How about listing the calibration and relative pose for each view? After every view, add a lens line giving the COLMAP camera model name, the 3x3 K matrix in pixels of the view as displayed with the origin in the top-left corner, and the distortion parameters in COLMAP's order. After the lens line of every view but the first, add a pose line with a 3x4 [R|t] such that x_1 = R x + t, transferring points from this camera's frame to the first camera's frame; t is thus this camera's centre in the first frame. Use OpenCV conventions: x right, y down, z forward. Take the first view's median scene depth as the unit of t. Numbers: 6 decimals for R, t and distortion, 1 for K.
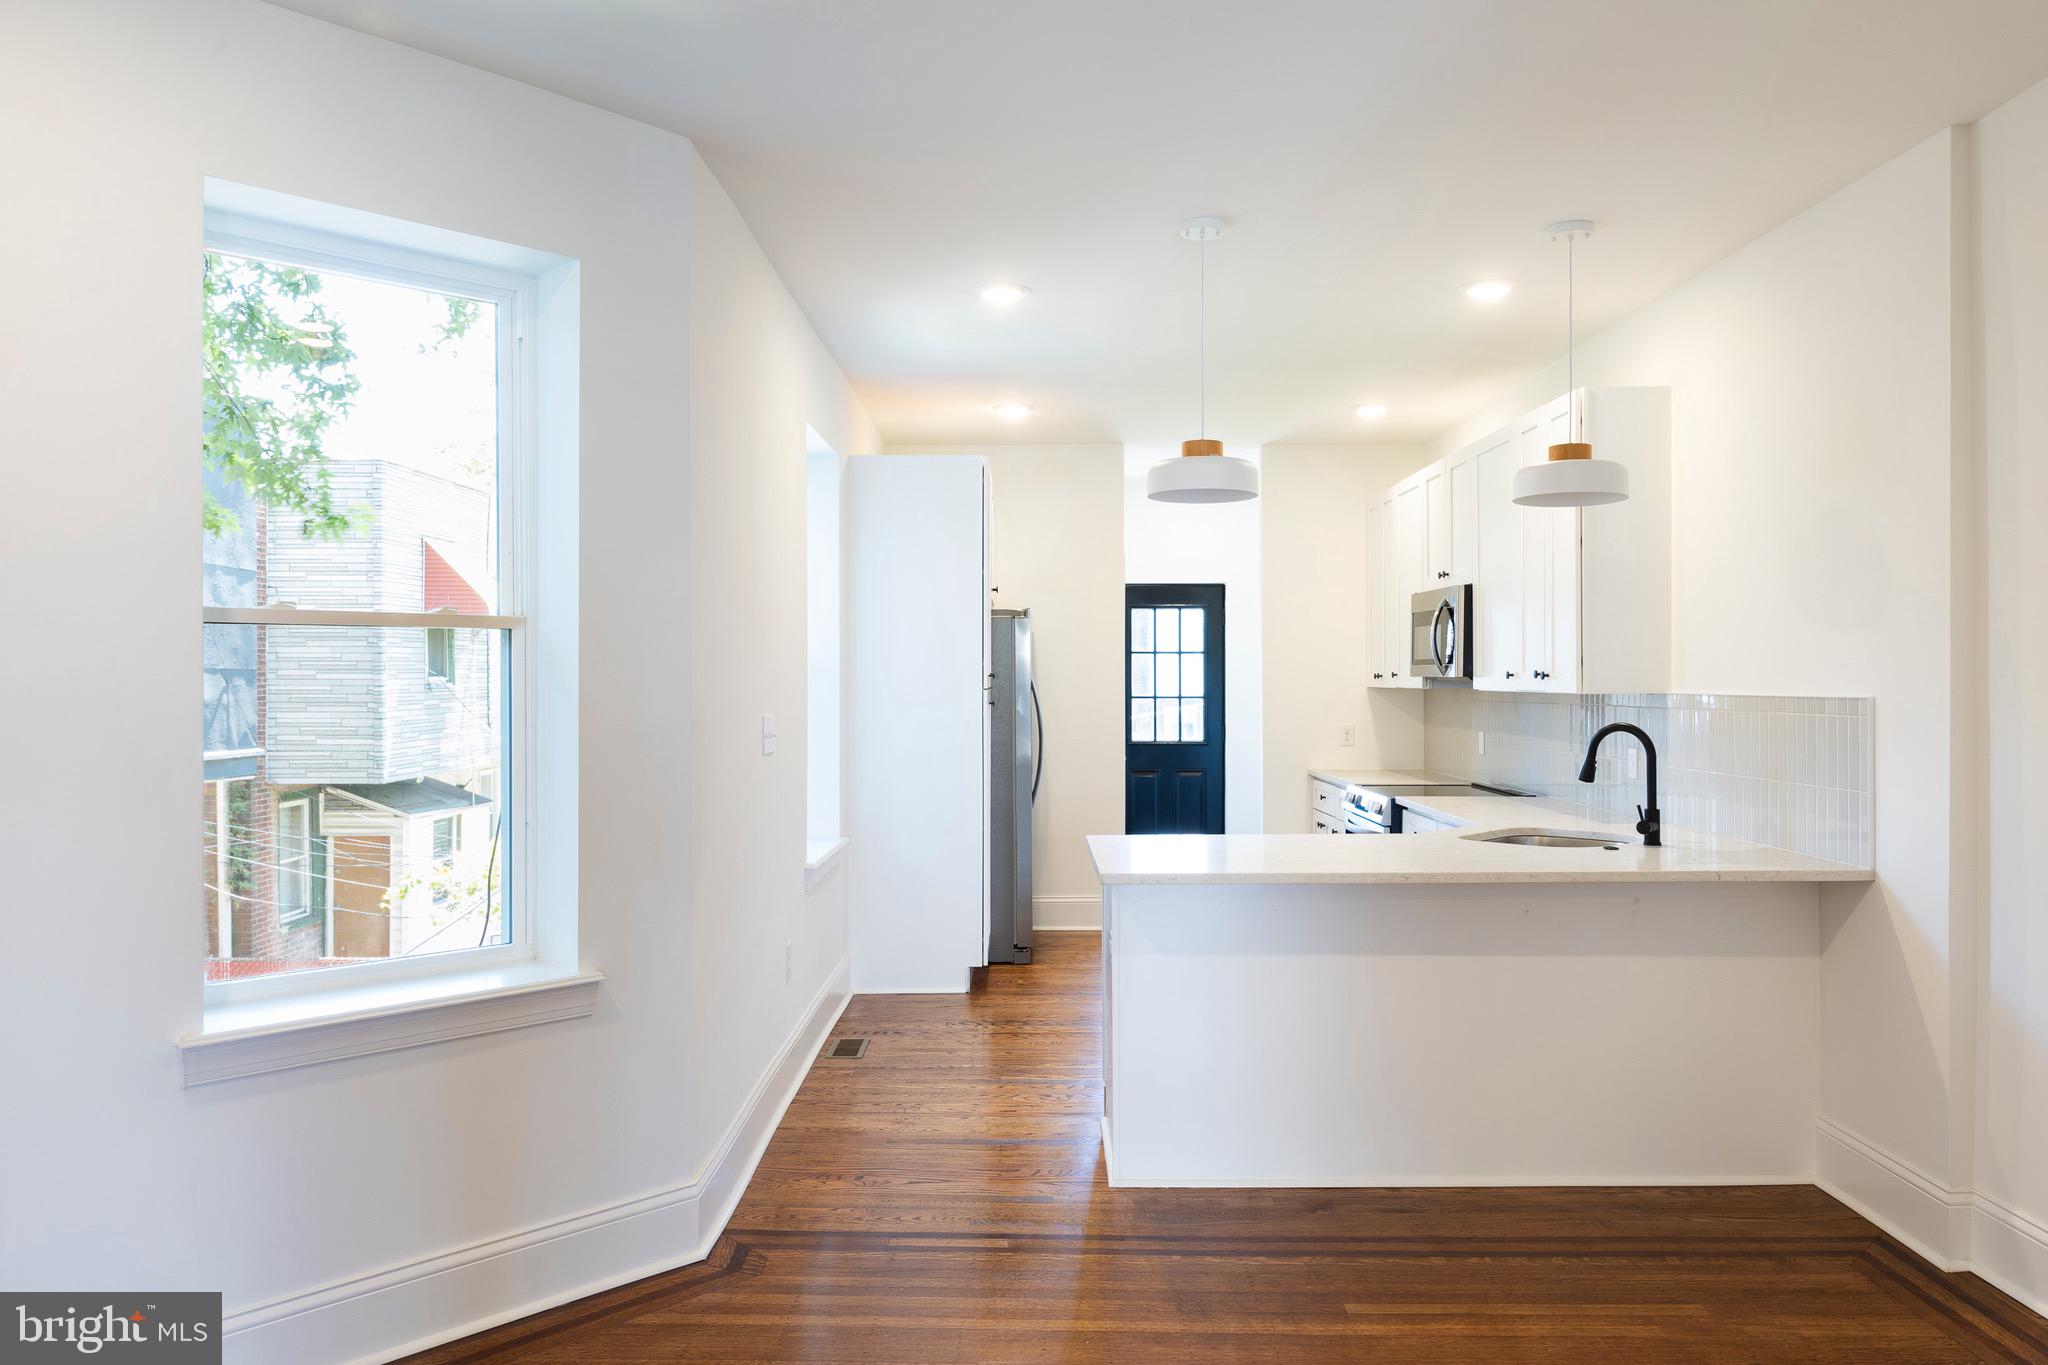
lens RADIAL K [[1380.0, 0, 1037.2], [0, 1380.0, 678.3], [0, 0, 1]] dist [0.006076, -0.005103]
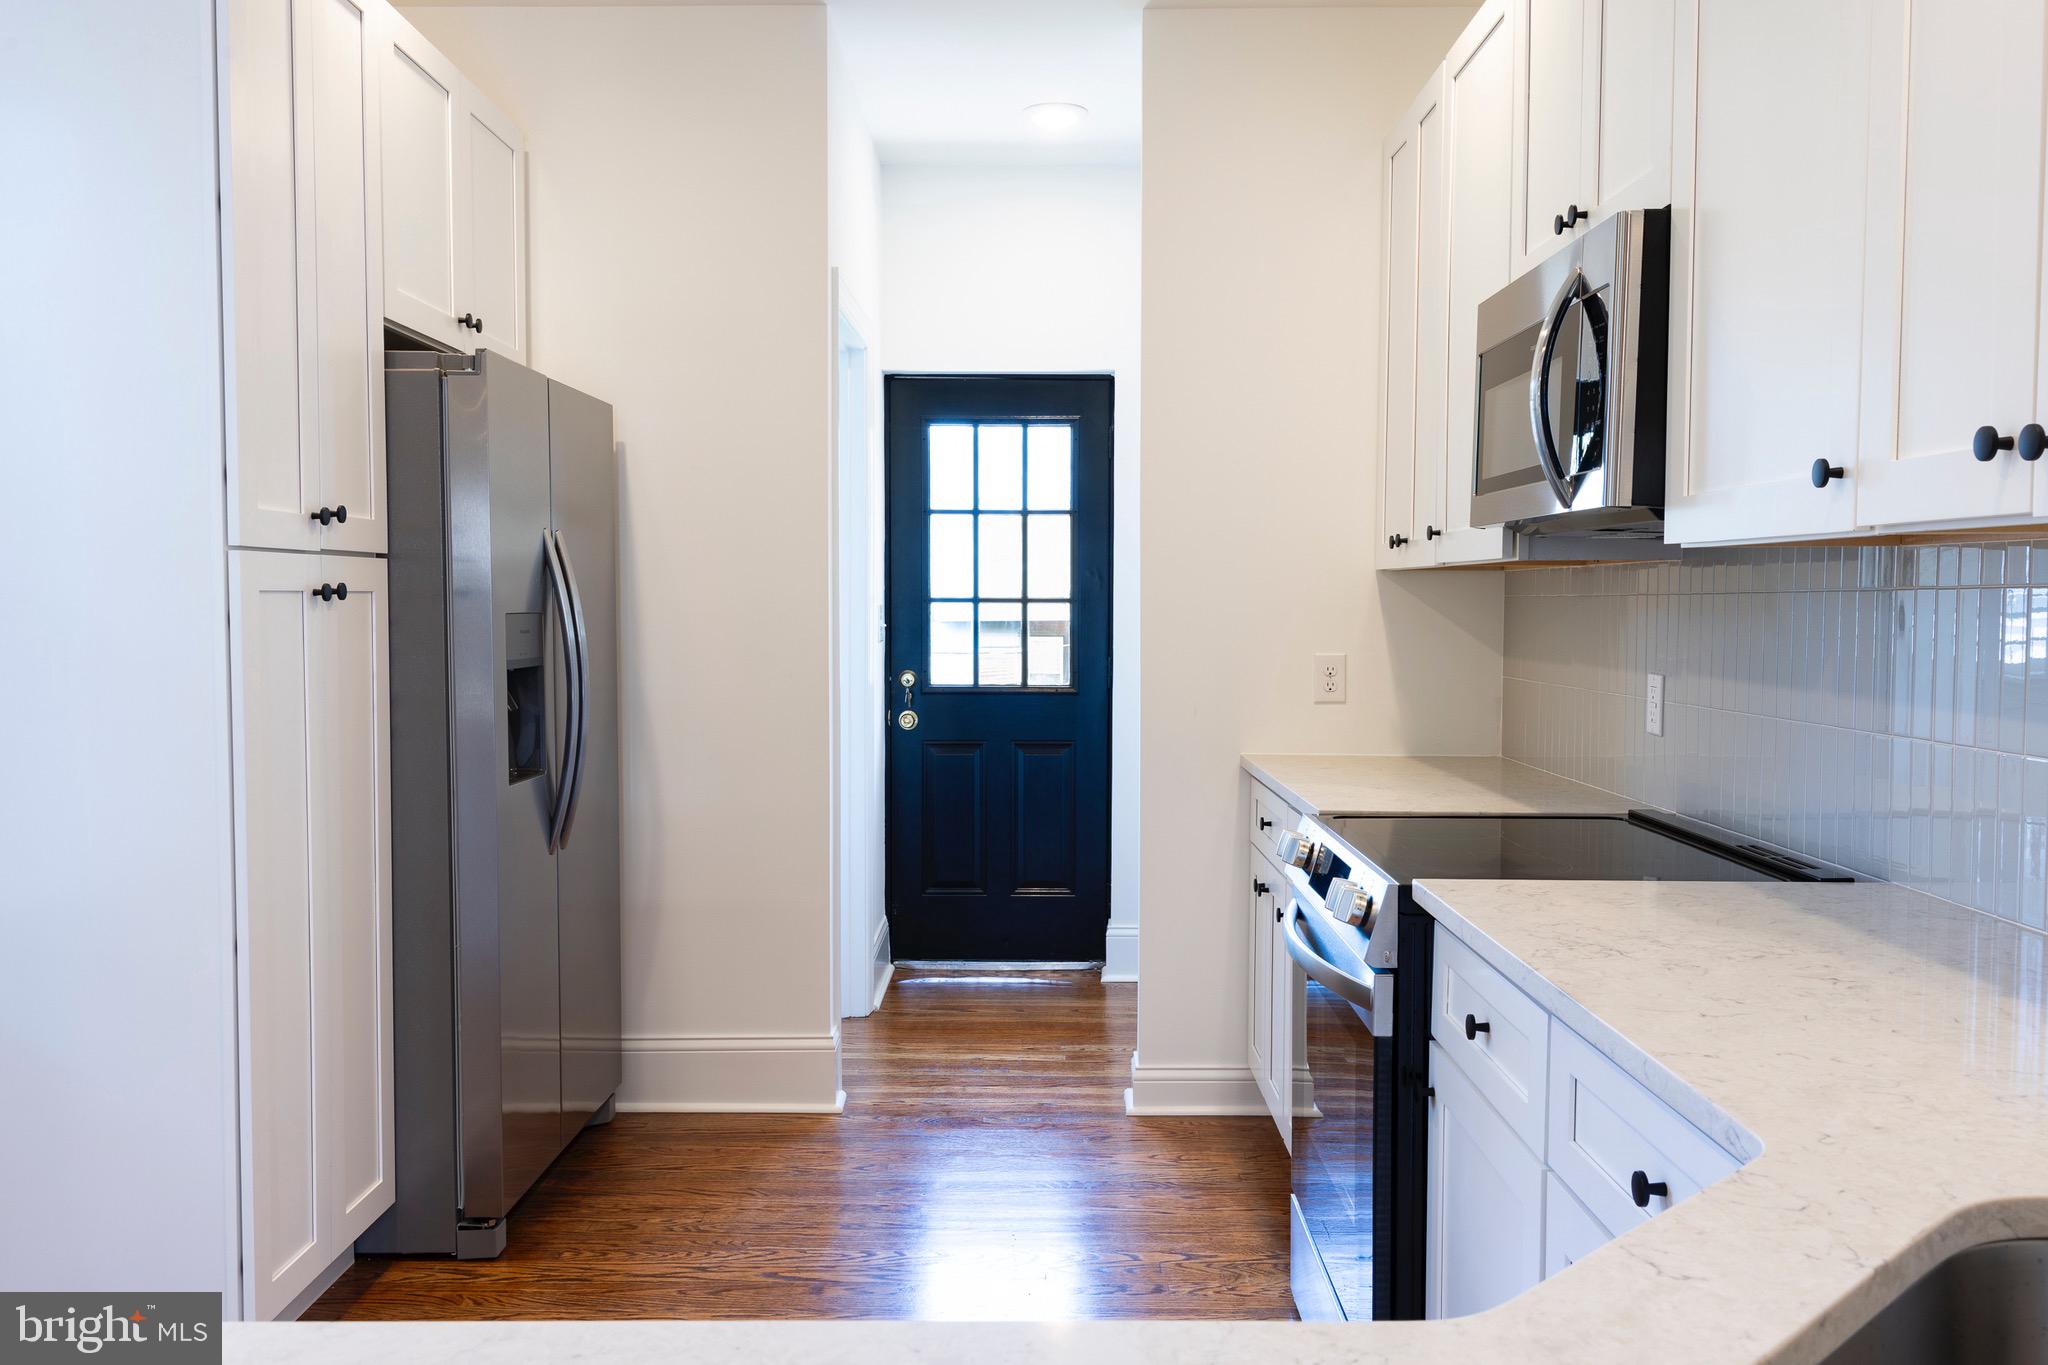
lens RADIAL K [[1673.0, 0, 1034.8], [0, 1673.0, 679.9], [0, 0, 1]] dist [0.038676, -0.006381]
pose [[0.999992, 0.003774, 0.001222, 0.154122], [-0.003829, 0.998780, 0.049242, 0.018624], [-0.001035, -0.049247, 0.998786, 0.552481]]
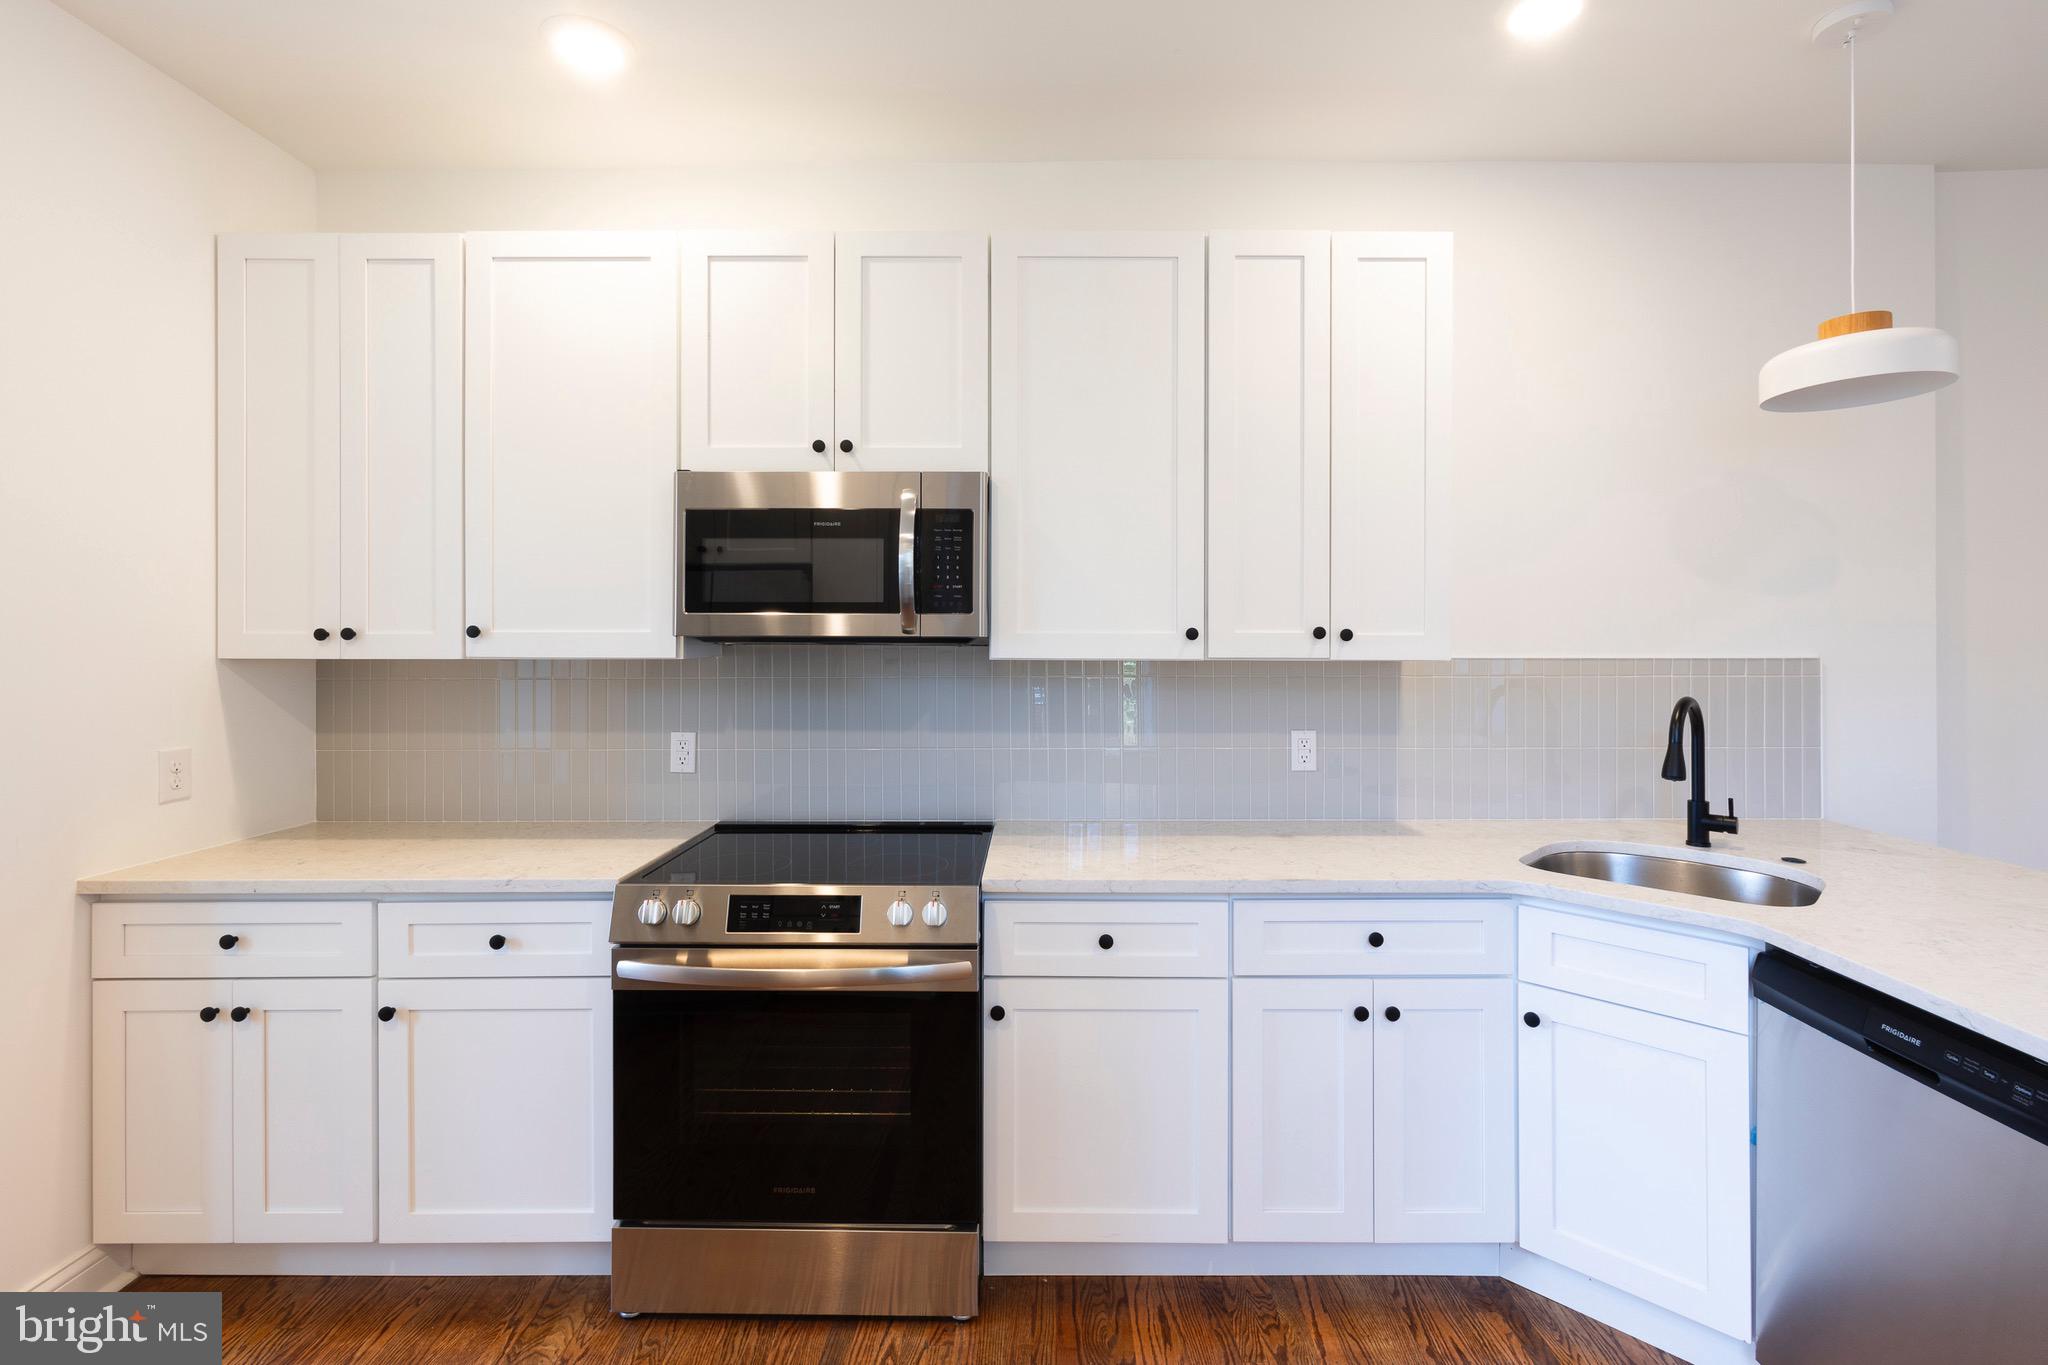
lens RADIAL K [[939.2, 0, 1029.1], [0, 939.2, 629.8], [0, 0, 1]] dist [-0.003916, 0.001799]
pose [[0.009444, 0.009771, 0.999908, -0.068946], [-0.000316, 0.999952, -0.009768, 0.000102], [-0.999955, -0.000223, 0.009447, 0.885032]]
